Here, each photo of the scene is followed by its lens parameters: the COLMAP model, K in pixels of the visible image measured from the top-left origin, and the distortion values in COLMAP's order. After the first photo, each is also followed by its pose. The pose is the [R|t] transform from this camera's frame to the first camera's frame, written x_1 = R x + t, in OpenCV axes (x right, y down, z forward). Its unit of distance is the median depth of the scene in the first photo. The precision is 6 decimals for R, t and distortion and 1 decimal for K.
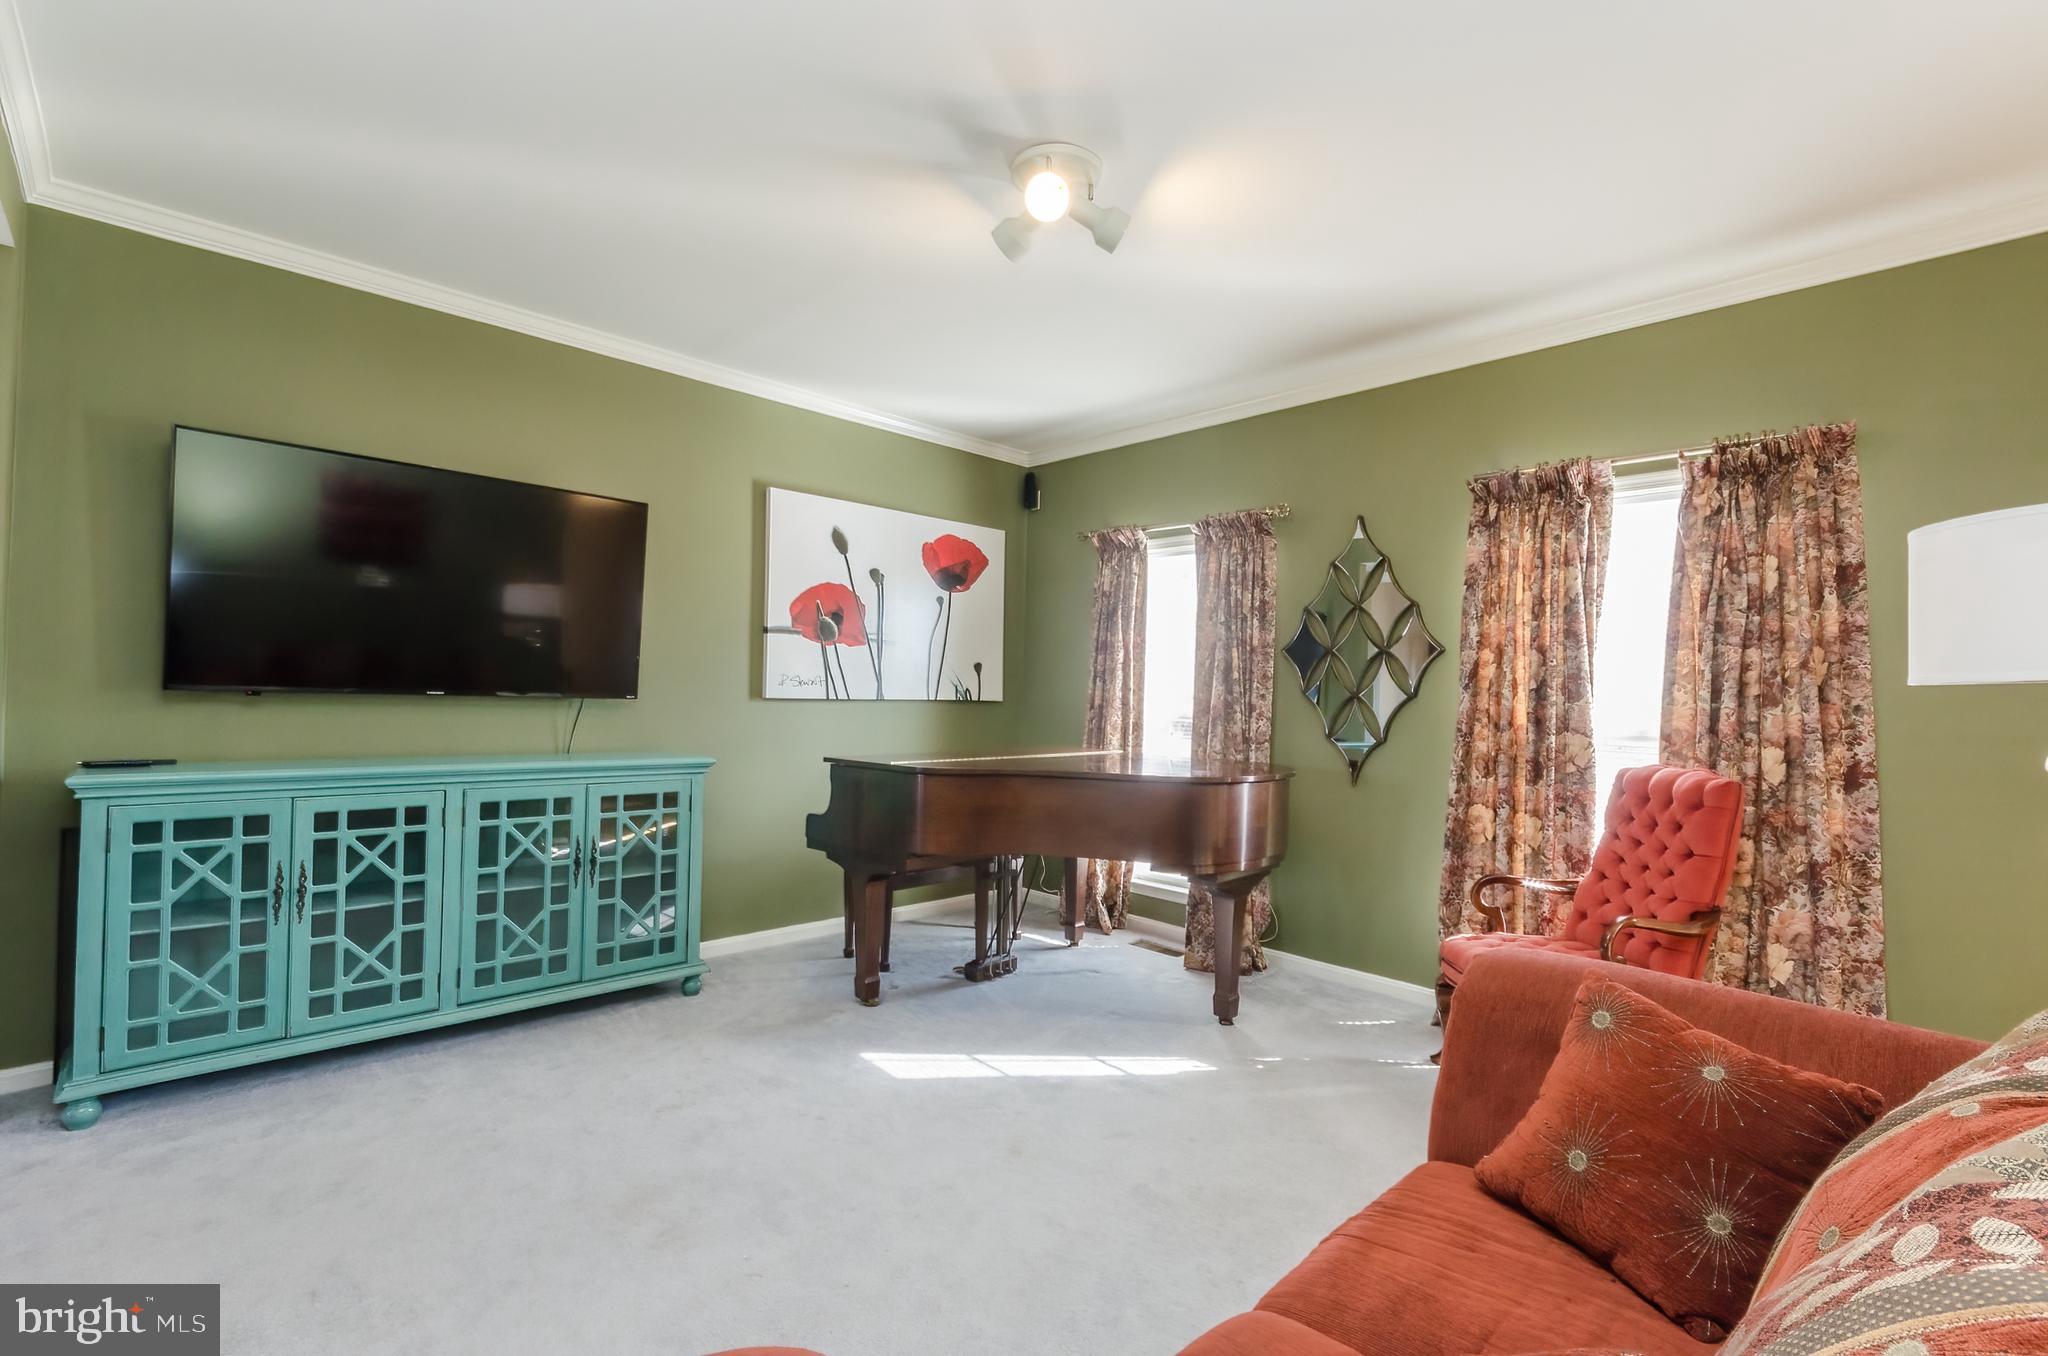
lens RADIAL K [[897.8, 0, 1037.6], [0, 897.8, 690.8], [0, 0, 1]] dist [0.009382, -0.001397]
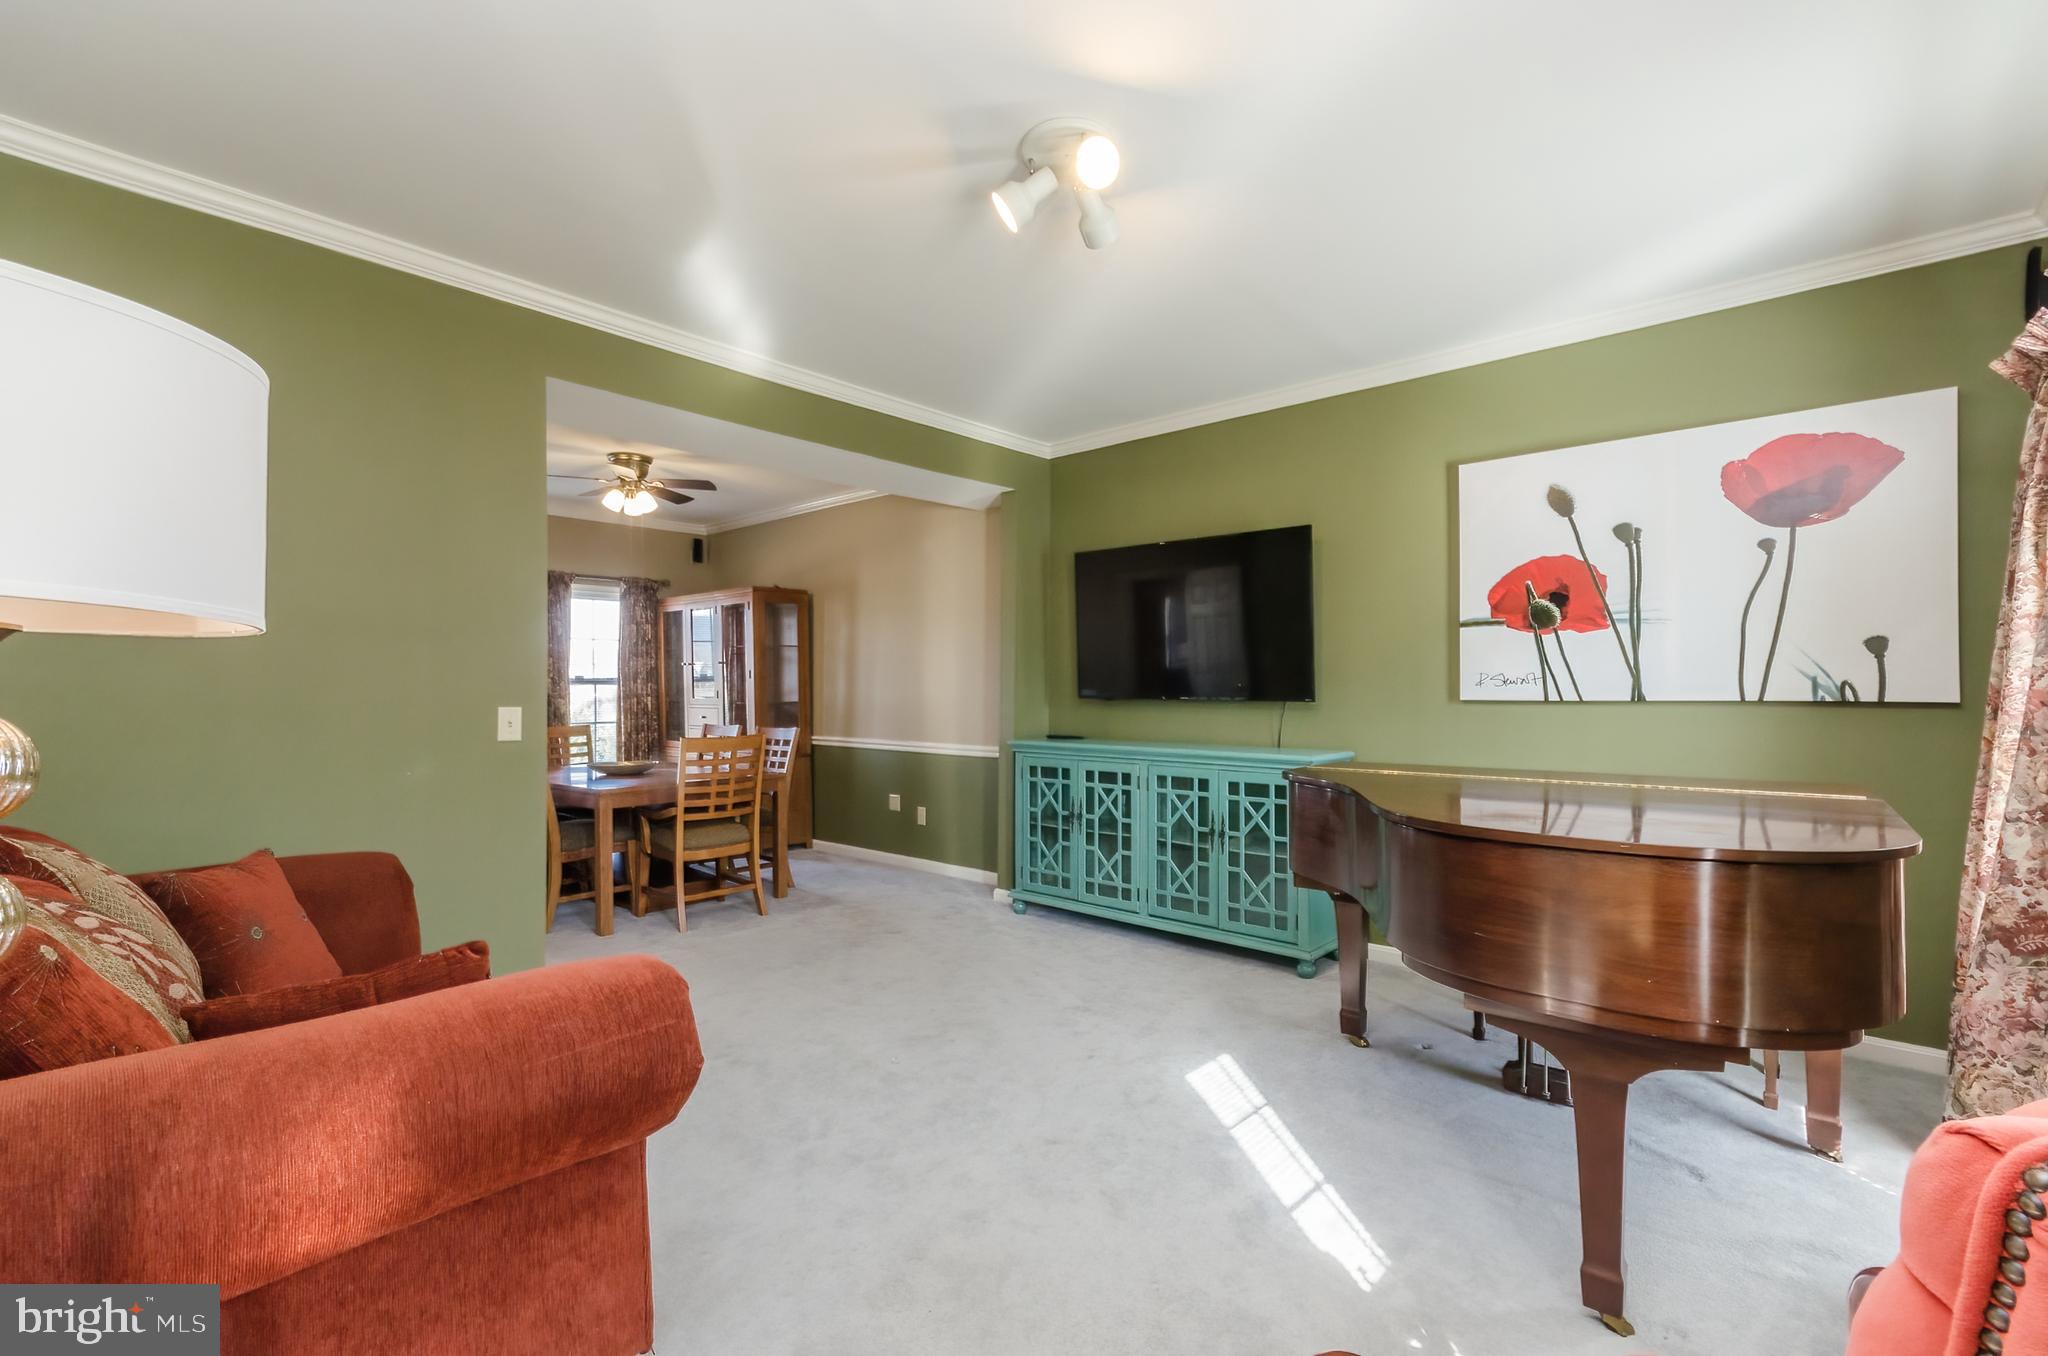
lens RADIAL K [[897.8, 0, 1044.1], [0, 897.8, 694.6], [0, 0, 1]] dist [0.009382, -0.001397]
pose [[0.094634, -0.015969, -0.995384, 0.619206], [0.008428, 0.999848, -0.015239, 0.014063], [0.995476, -0.006947, 0.094754, 0.558639]]
